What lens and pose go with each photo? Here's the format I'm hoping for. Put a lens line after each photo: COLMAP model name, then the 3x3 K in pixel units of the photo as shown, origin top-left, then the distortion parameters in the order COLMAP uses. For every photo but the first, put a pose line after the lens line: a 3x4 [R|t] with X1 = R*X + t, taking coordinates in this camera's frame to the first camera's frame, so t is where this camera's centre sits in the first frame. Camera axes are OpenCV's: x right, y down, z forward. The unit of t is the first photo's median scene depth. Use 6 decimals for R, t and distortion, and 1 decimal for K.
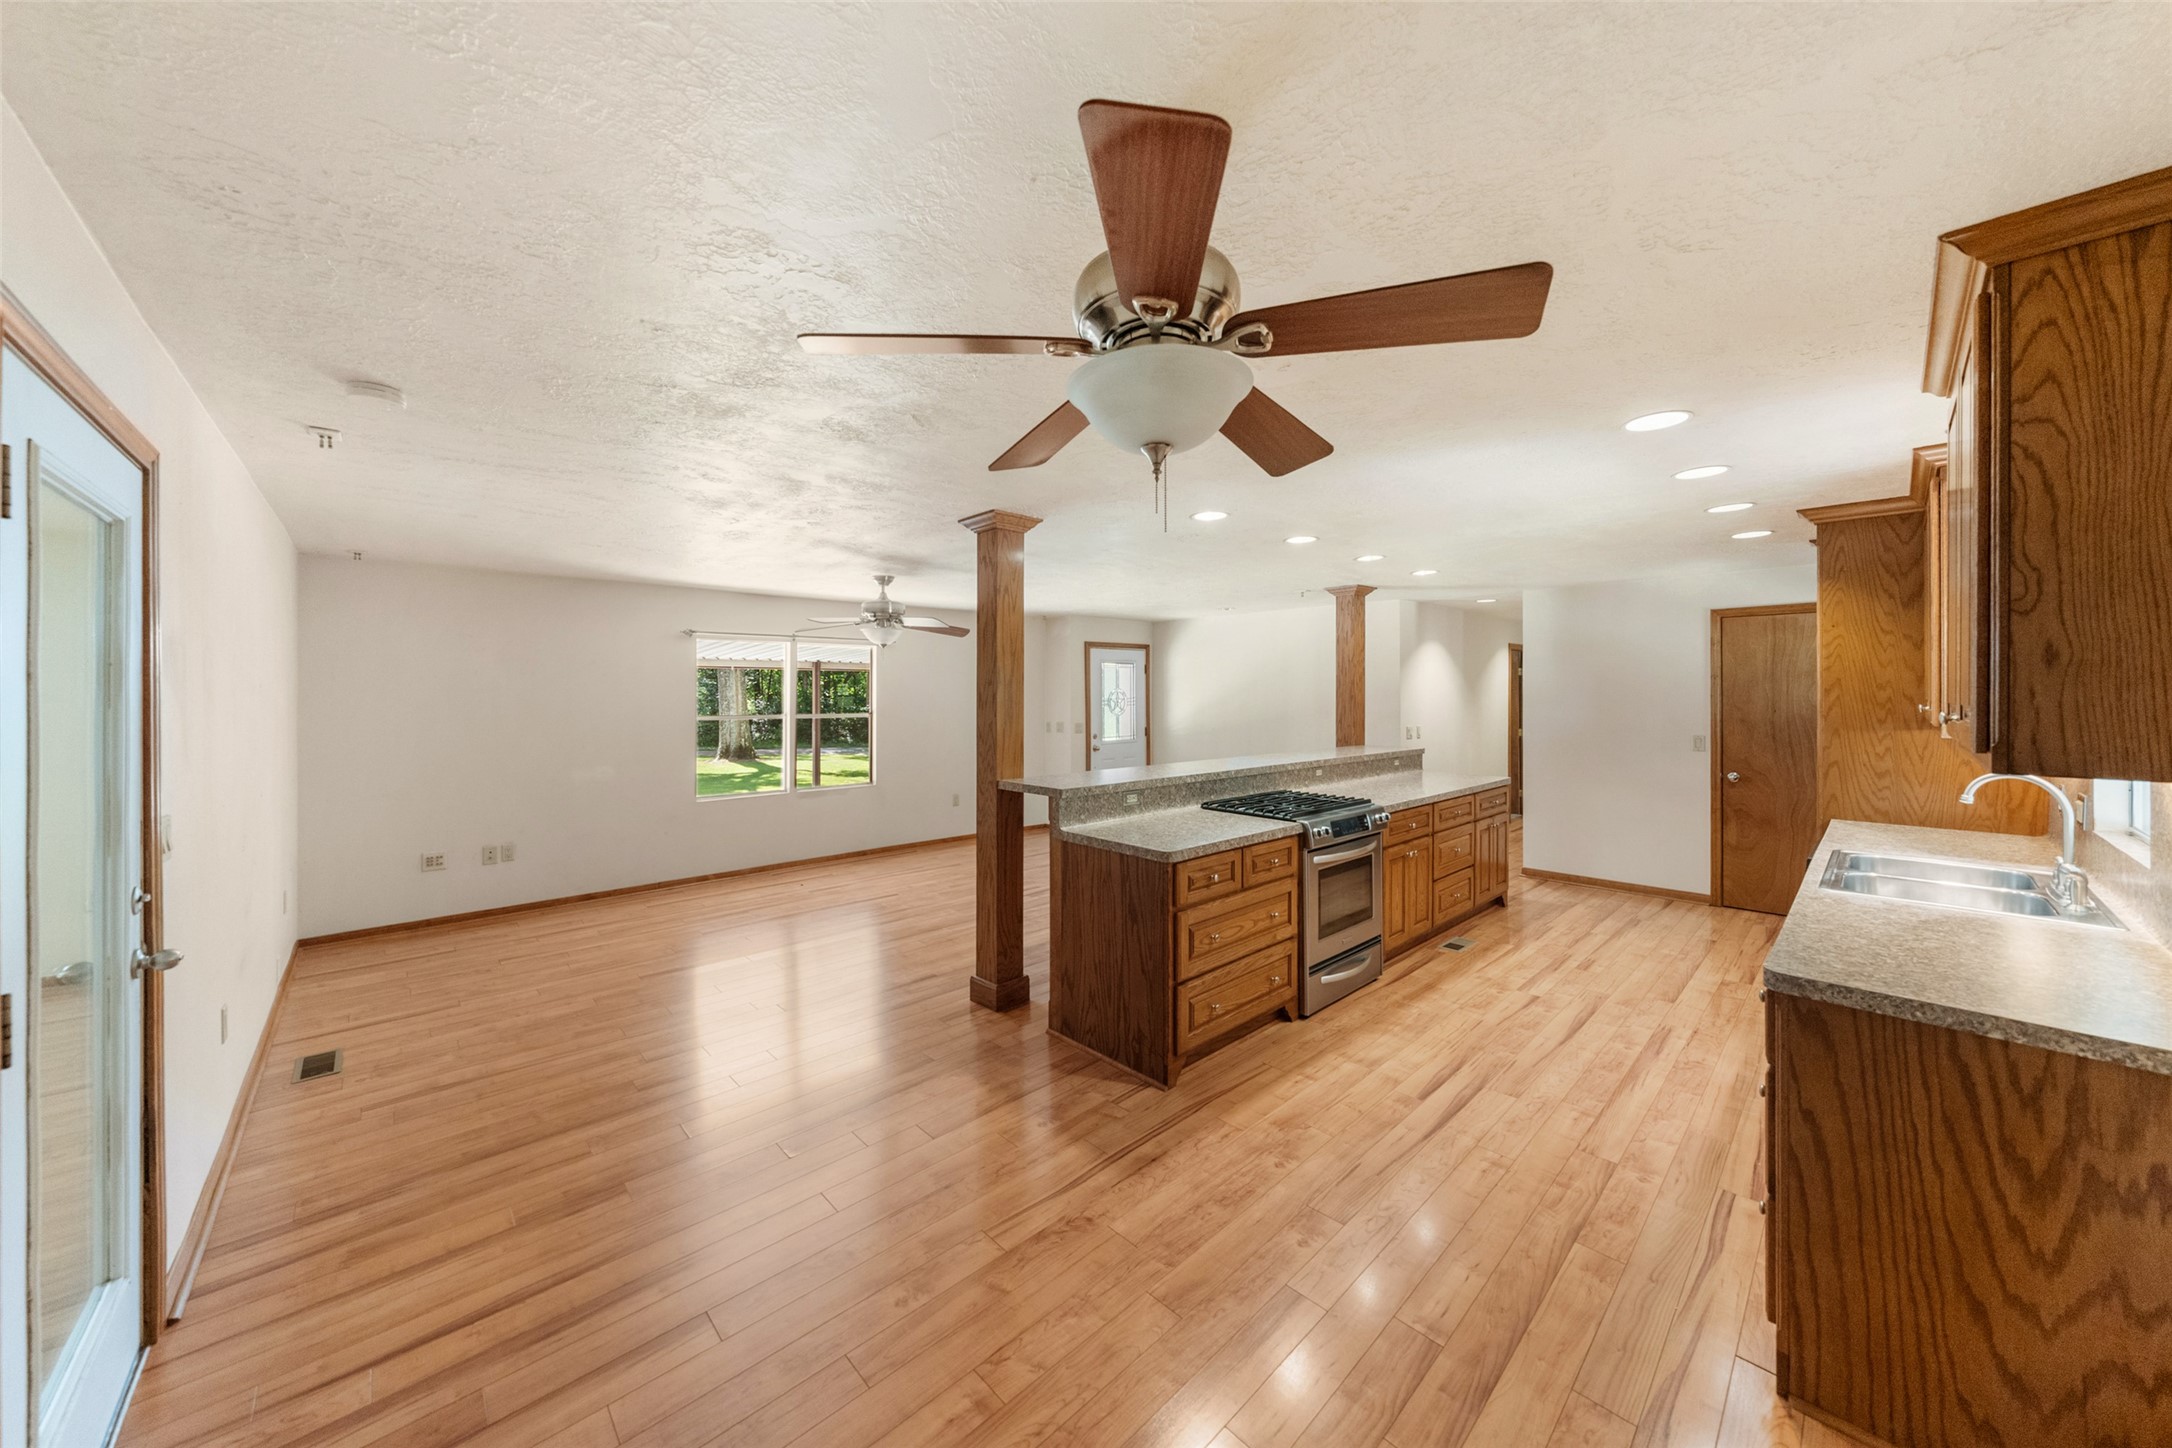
lens RADIAL K [[745.2, 0, 1091.7], [0, 745.2, 701.8], [0, 0, 1]] dist [-0.003385, -0.000002]
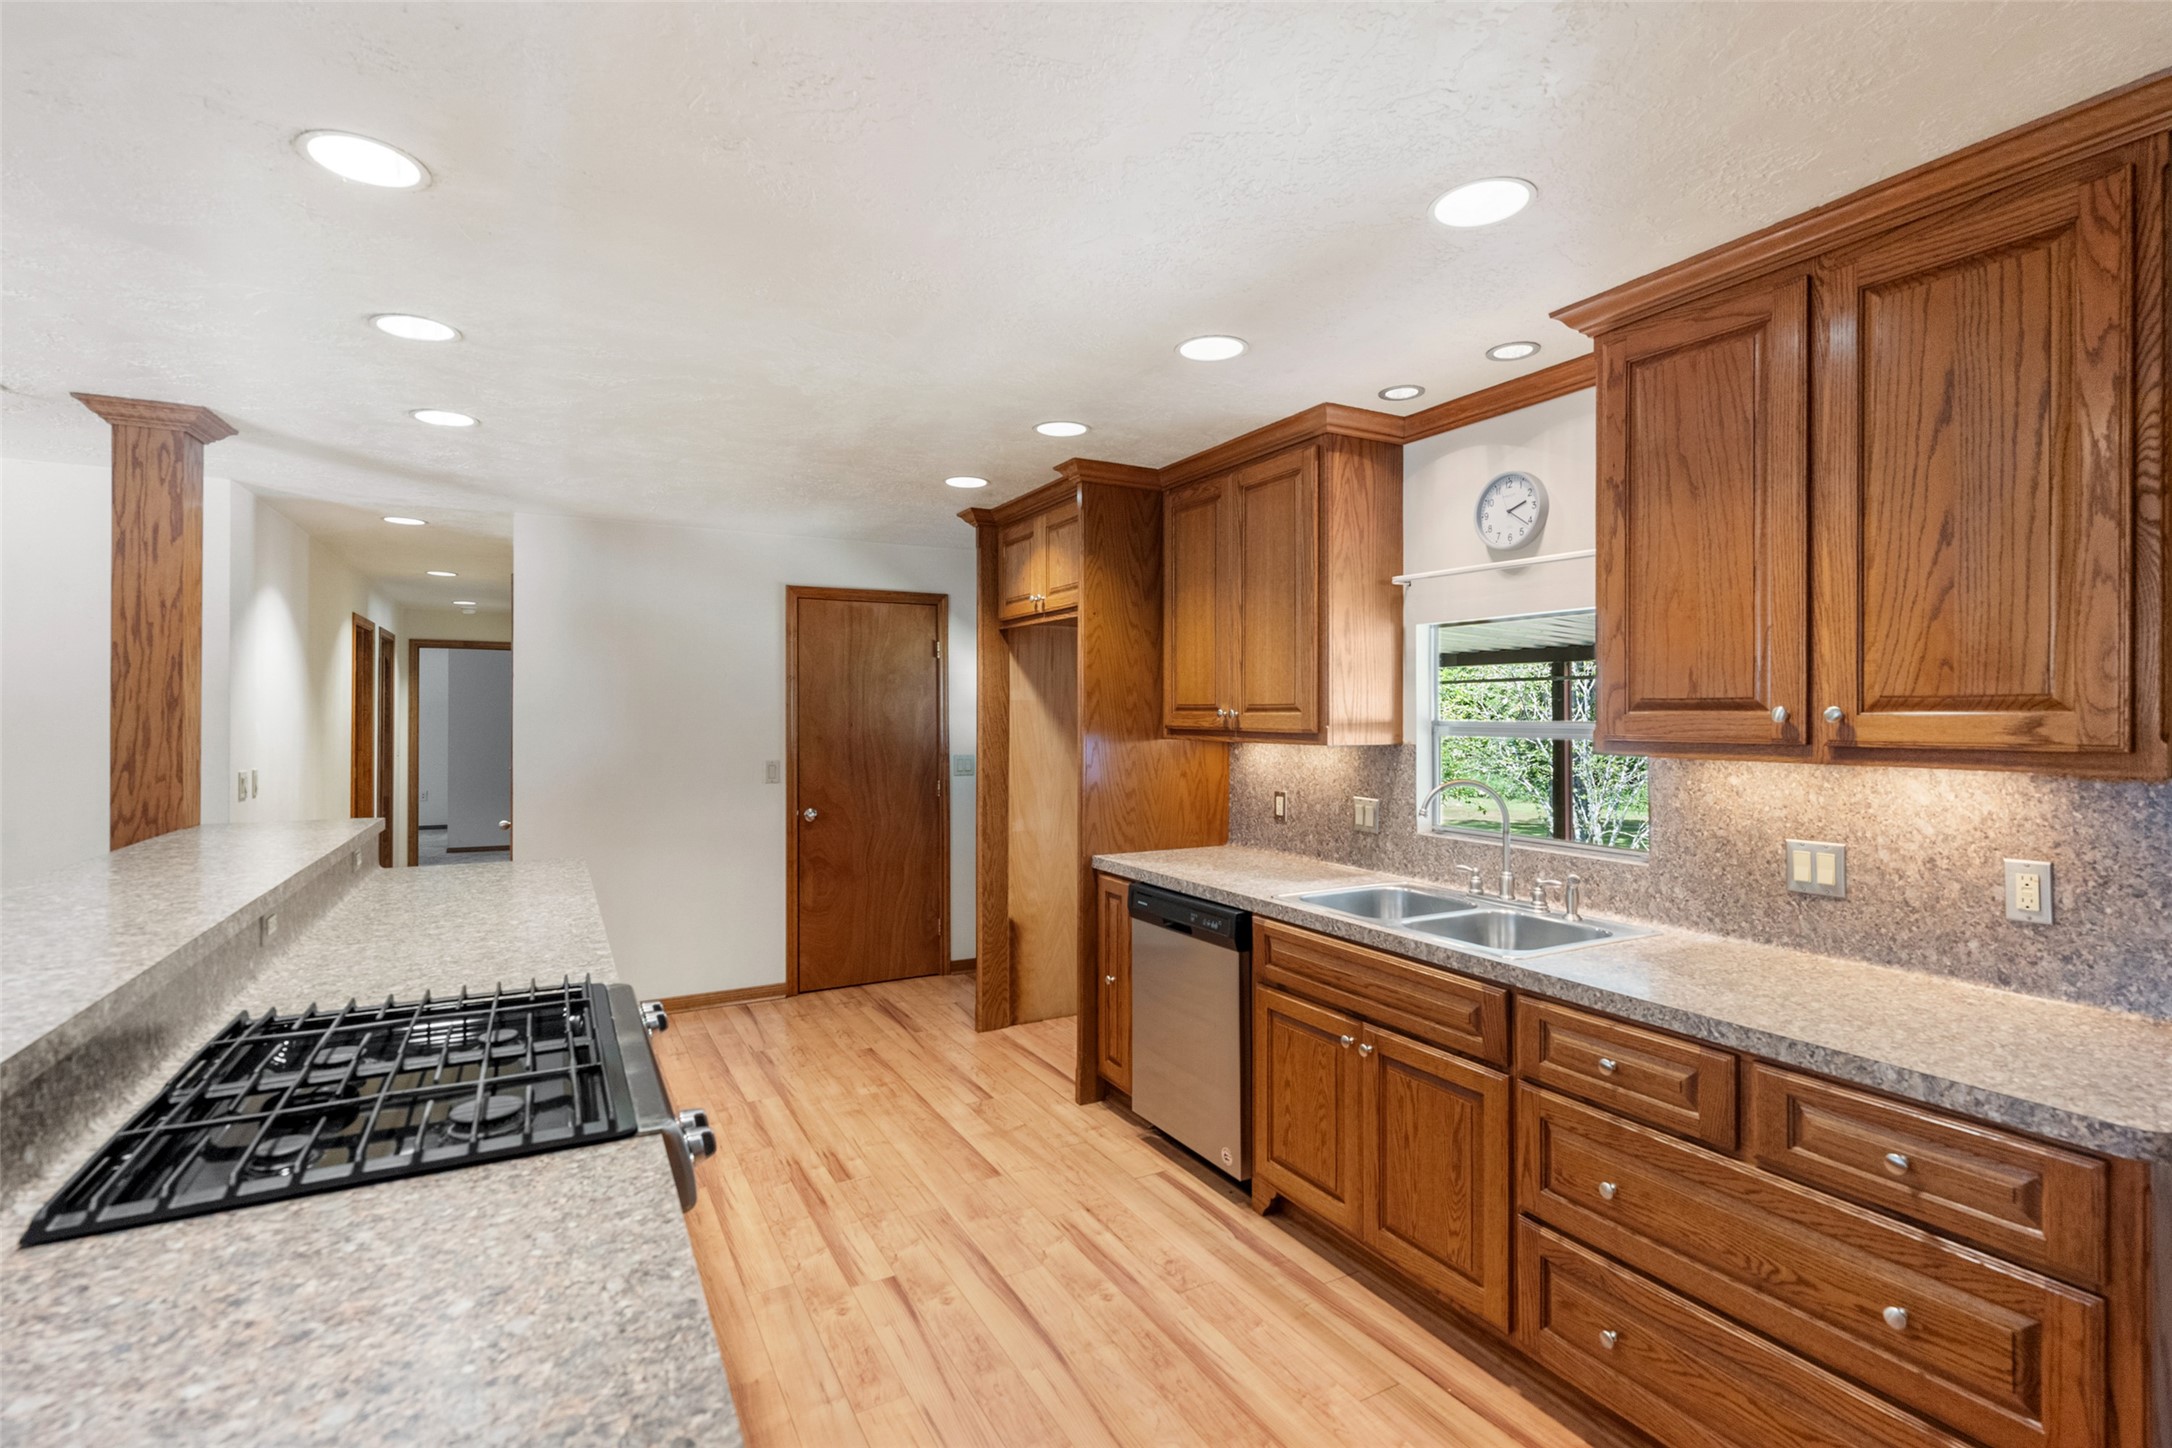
lens RADIAL K [[994.0, 0, 1095.6], [0, 994.0, 711.3], [0, 0, 1]] dist [0.000204, -0.000840]
pose [[0.248538, 0.005379, 0.968607, -0.022291], [0.006381, 0.999954, -0.007190, 0.007408], [-0.968601, 0.007967, 0.248492, 0.482129]]
